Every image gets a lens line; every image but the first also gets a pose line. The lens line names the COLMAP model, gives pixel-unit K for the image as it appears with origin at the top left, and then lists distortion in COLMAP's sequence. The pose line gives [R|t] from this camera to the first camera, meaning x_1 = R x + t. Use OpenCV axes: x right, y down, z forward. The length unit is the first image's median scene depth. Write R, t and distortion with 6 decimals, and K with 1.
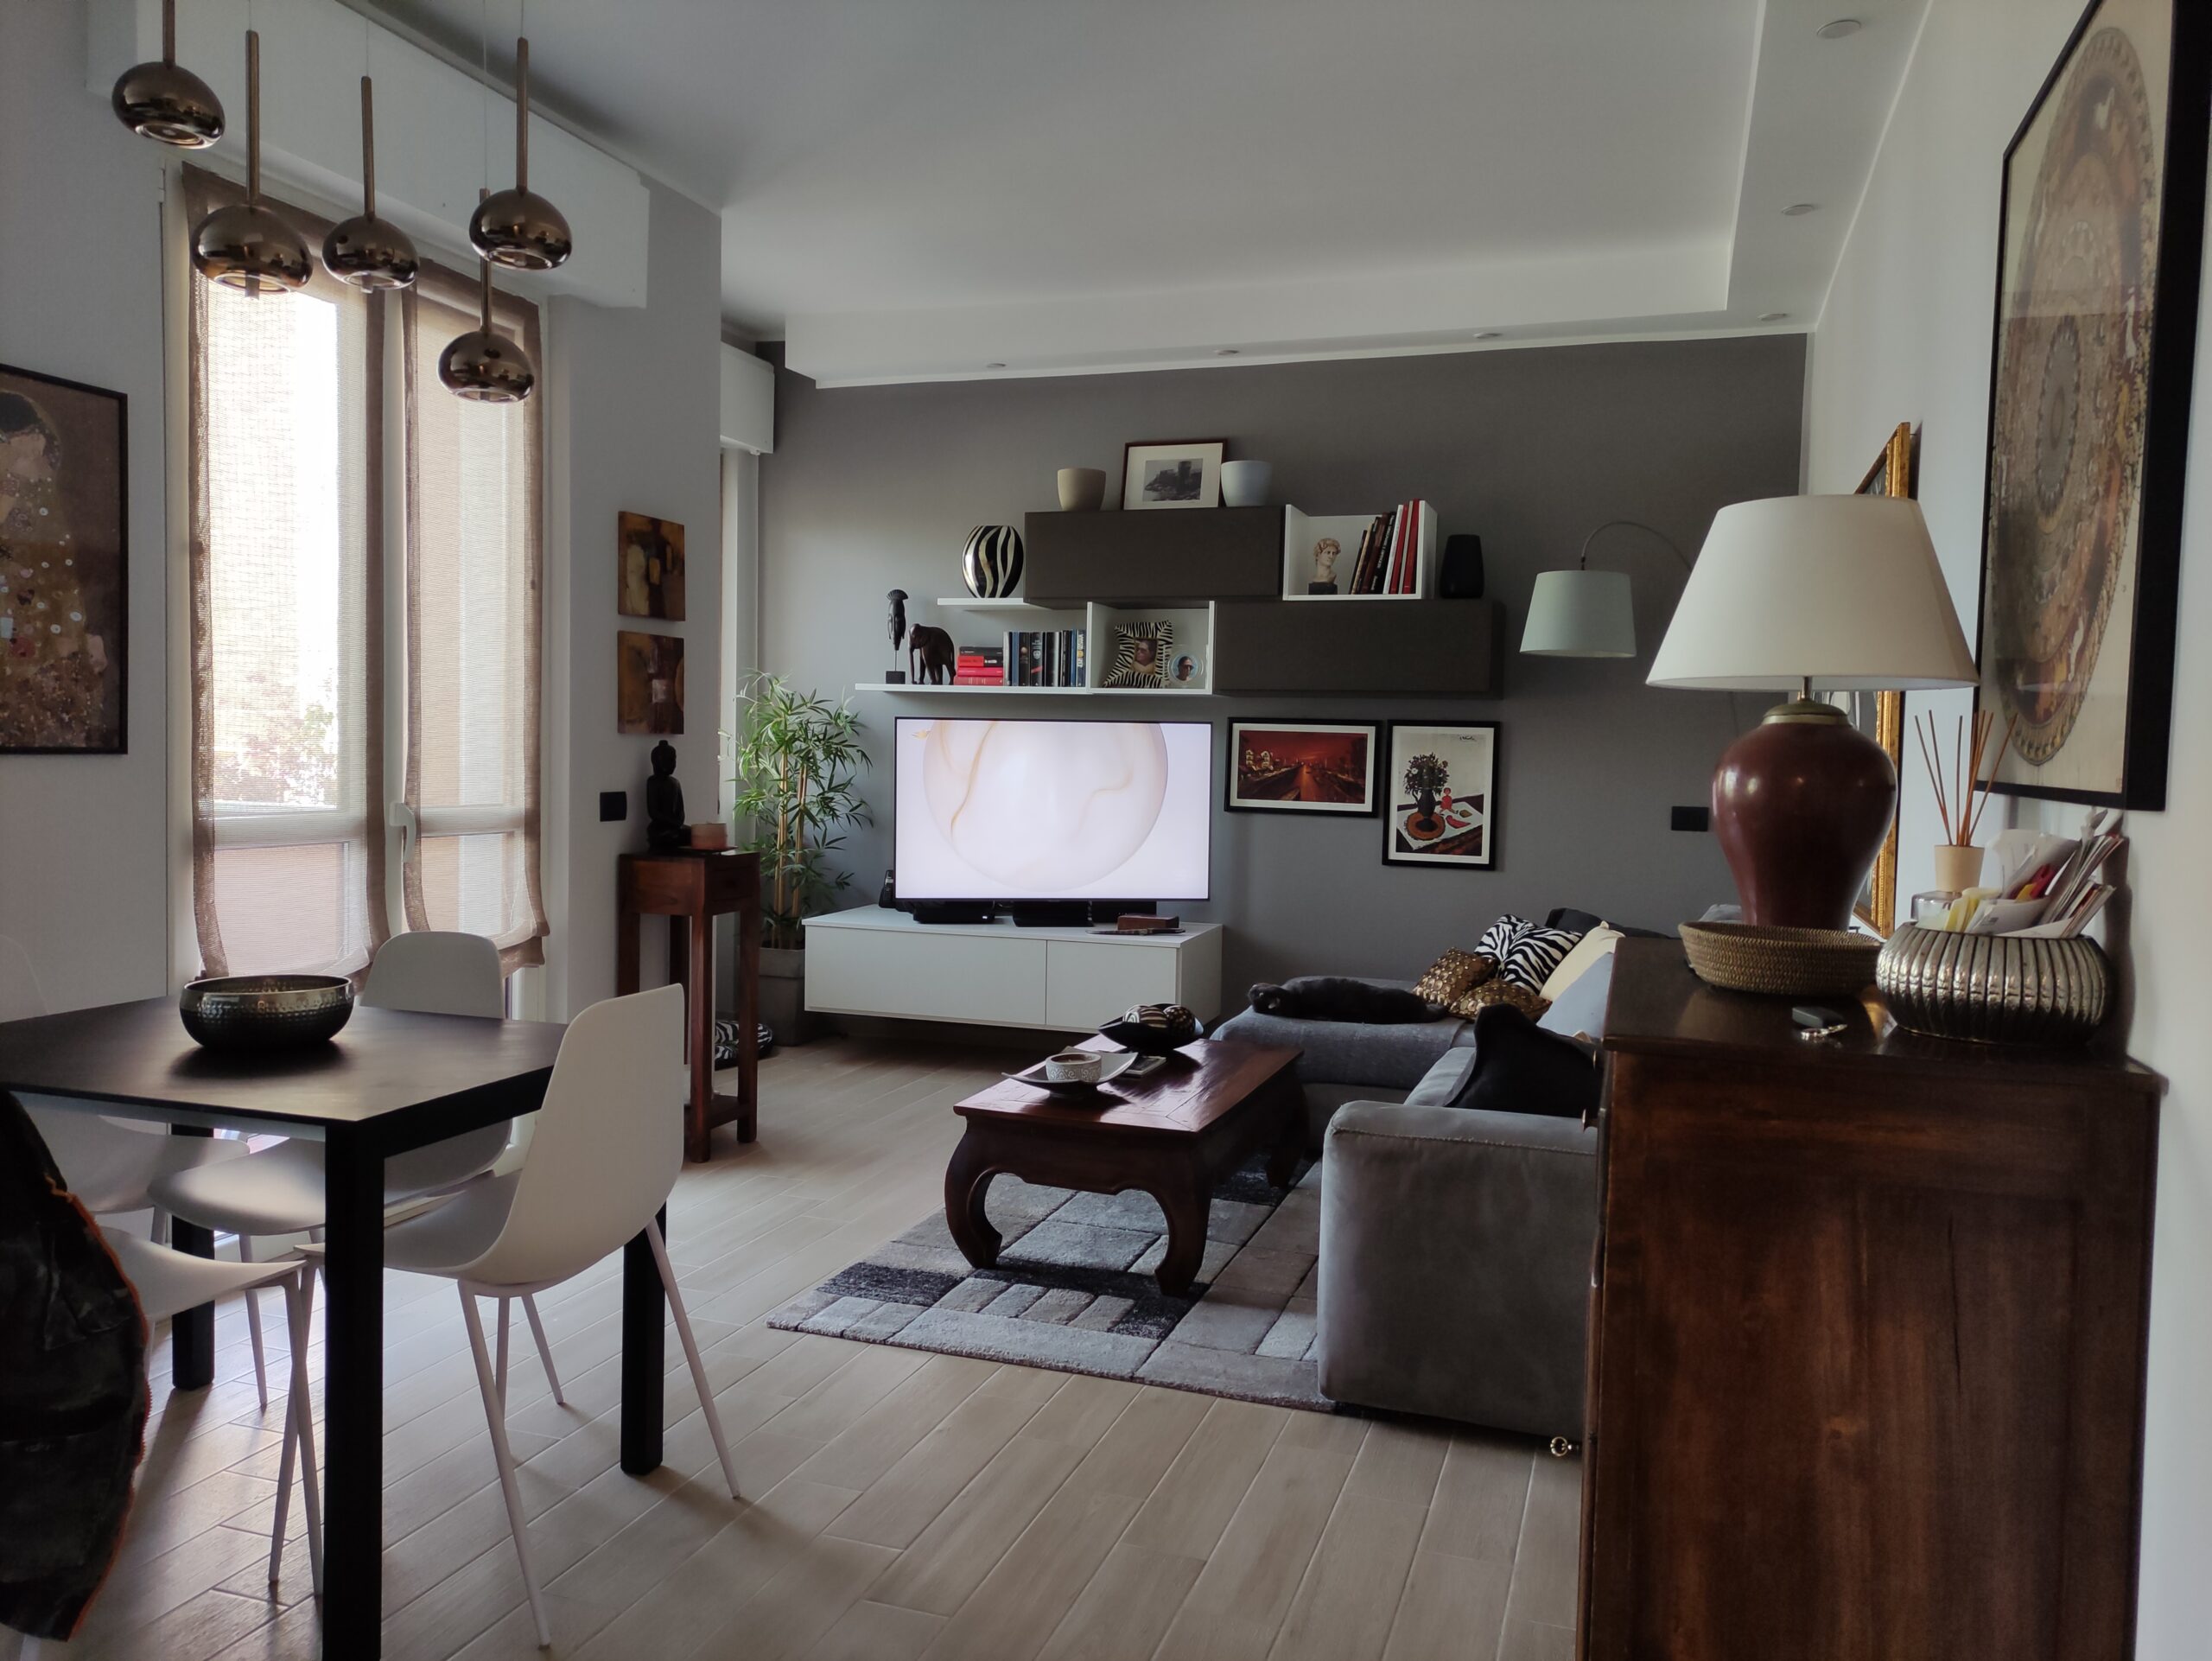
lens RADIAL K [[1605.9, 0, 1116.2], [0, 1605.9, 823.6], [0, 0, 1]] dist [0.059723, -0.055265]
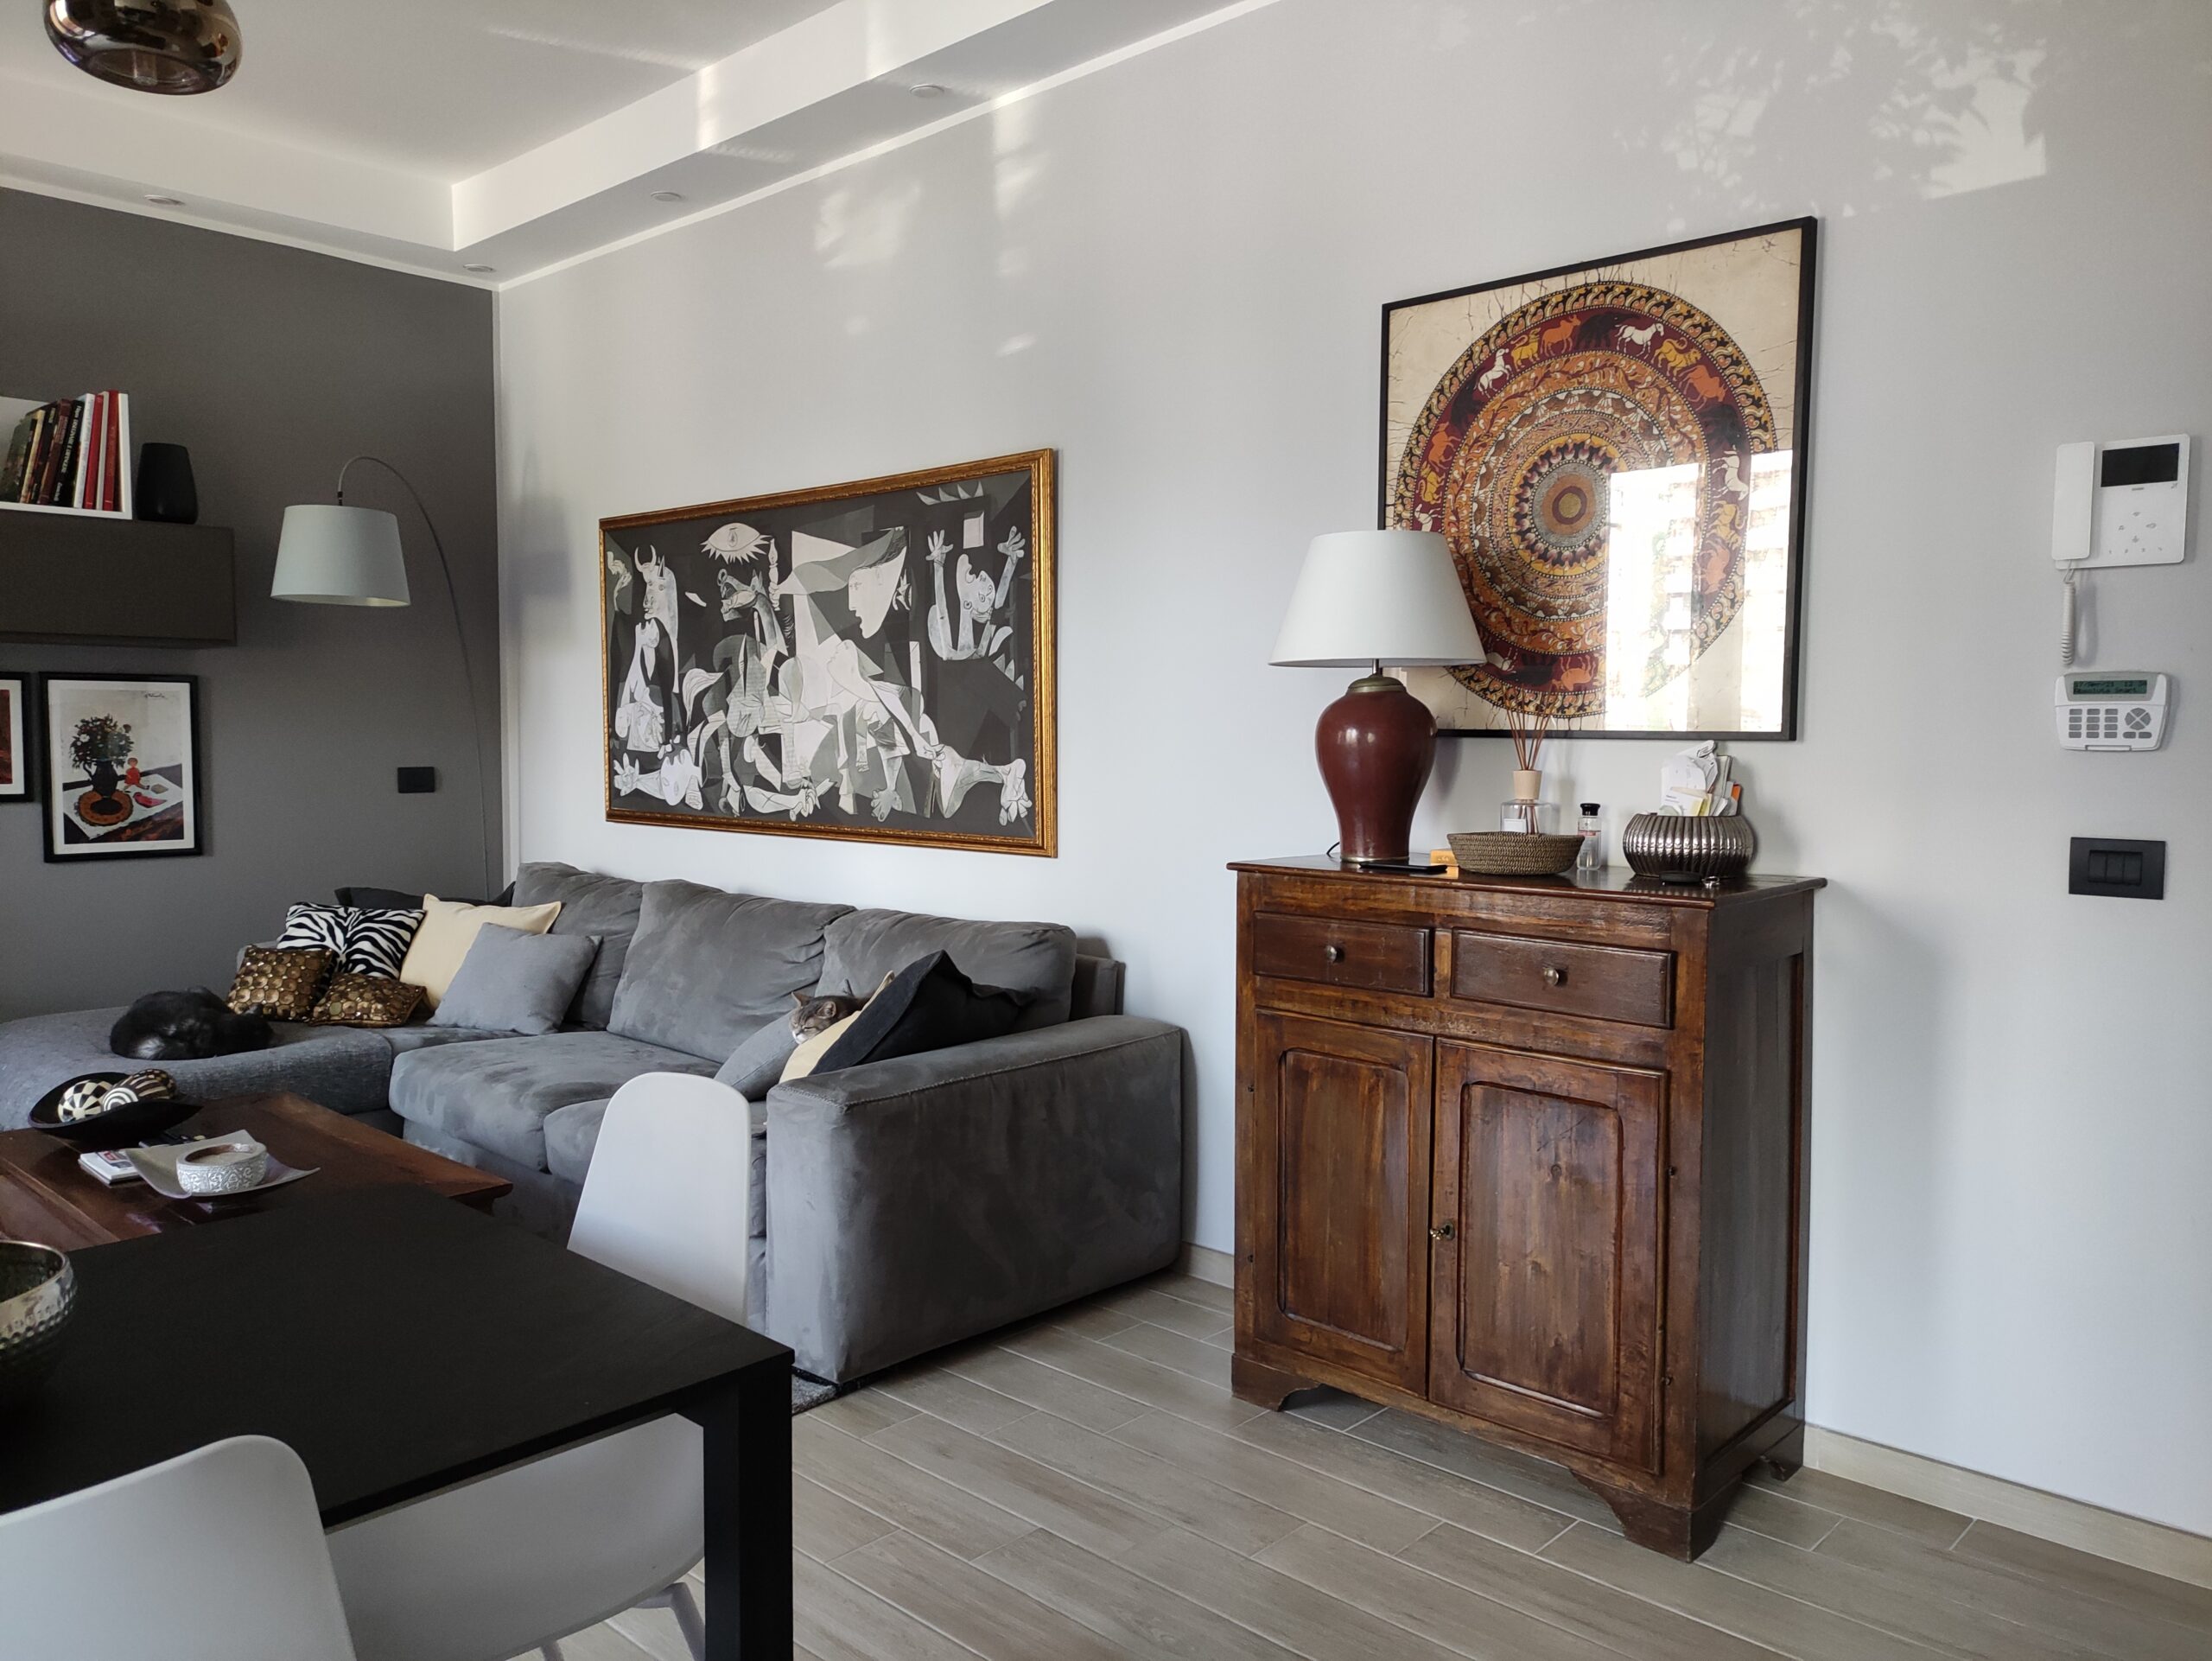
lens RADIAL K [[1605.9, 0, 1124.5], [0, 1605.9, 824.8], [0, 0, 1]] dist [0.059723, -0.055265]
pose [[0.413571, -0.079183, 0.907022, -0.328200], [0.050144, 0.996680, 0.064146, -0.016359], [-0.909090, 0.018953, 0.416168, 0.217460]]
